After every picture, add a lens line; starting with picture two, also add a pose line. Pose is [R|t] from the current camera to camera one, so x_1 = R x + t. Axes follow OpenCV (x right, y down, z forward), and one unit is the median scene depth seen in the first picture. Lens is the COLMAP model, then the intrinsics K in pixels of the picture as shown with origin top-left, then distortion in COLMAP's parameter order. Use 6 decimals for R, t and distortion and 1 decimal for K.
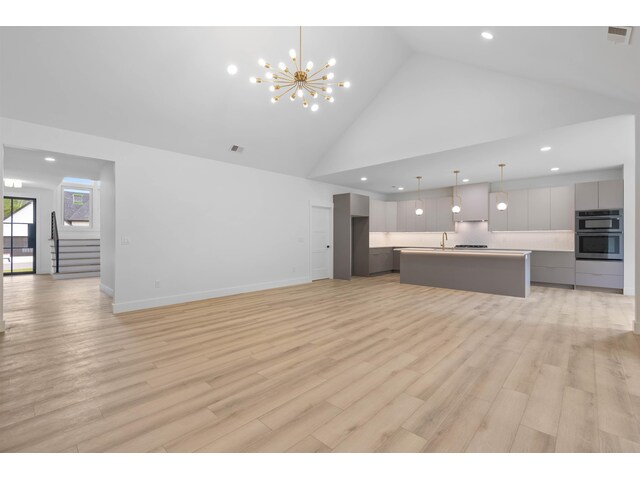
lens RADIAL K [[290.7, 0, 320.1], [0, 290.7, 236.0], [0, 0, 1]] dist [-0.011438, 0.002991]
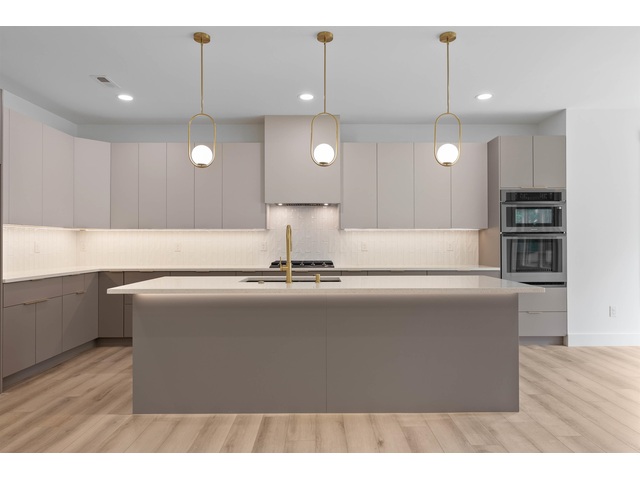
lens RADIAL K [[402.0, 0, 320.9], [0, 402.0, 240.1], [0, 0, 1]] dist [0.000425, -0.000803]
pose [[0.725914, 0.003293, 0.687777, 0.168453], [-0.000784, 0.999992, -0.003961, 0.004015], [-0.687785, 0.002335, 0.725911, 0.695804]]
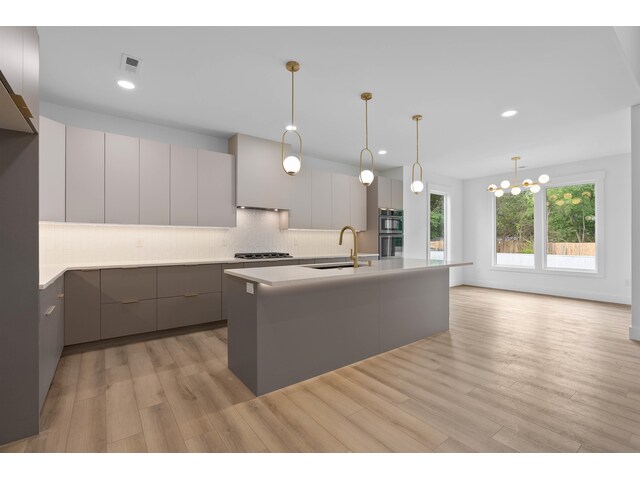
lens RADIAL K [[290.7, 0, 318.5], [0, 290.7, 236.8], [0, 0, 1]] dist [-0.011438, 0.002991]
pose [[0.173704, 0.009313, 0.984754, 0.005116], [-0.004866, 0.999951, -0.008599, 0.006743], [-0.984786, -0.003298, 0.173741, 1.011834]]
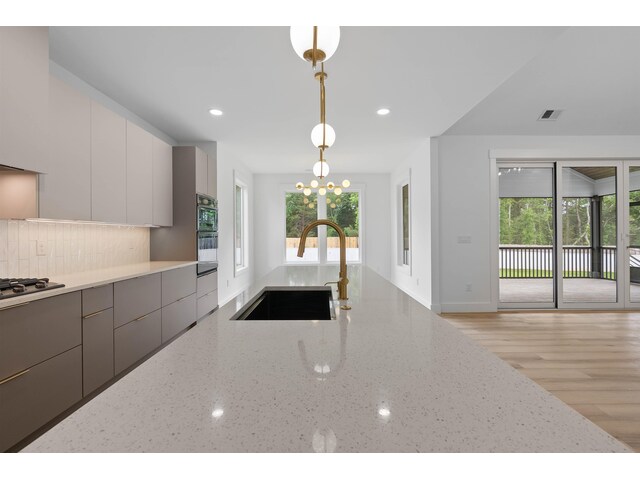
lens RADIAL K [[290.7, 0, 323.1], [0, 290.7, 235.8], [0, 0, 1]] dist [-0.011438, 0.002991]
pose [[-0.687478, 0.001728, 0.726203, 0.280543], [0.001666, 0.999998, -0.000803, -0.000431], [-0.726203, 0.000658, -0.687480, 1.200305]]
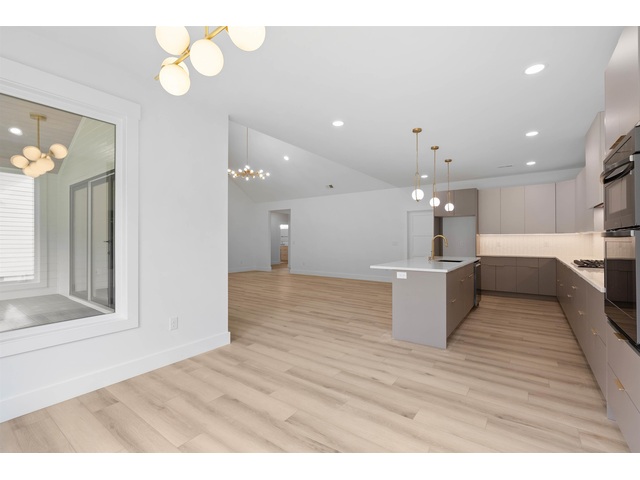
lens RADIAL K [[290.7, 0, 318.7], [0, 290.7, 239.0], [0, 0, 1]] dist [-0.011438, 0.002991]
pose [[0.134406, -0.003810, -0.990919, 1.129021], [0.007020, 0.999971, -0.002892, -0.003953], [0.990902, -0.006568, 0.134429, 0.649854]]
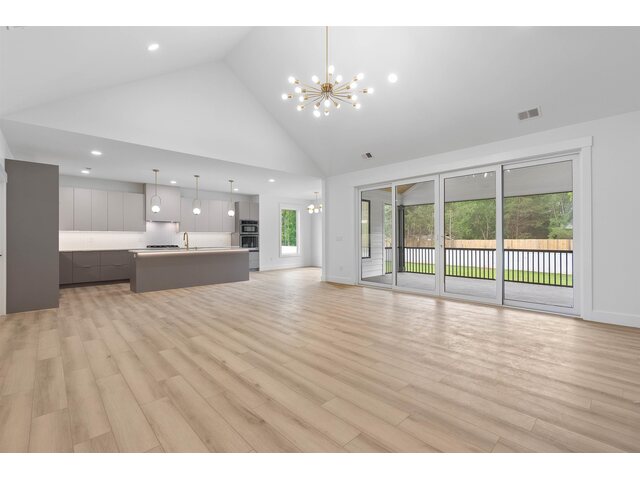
lens RADIAL K [[290.7, 0, 321.2], [0, 290.7, 237.0], [0, 0, 1]] dist [-0.011438, 0.002991]
pose [[0.054091, 0.002555, 0.998533, -0.584288], [-0.000343, 0.999997, -0.002540, 0.005700], [-0.998536, -0.000205, 0.054092, 0.491847]]
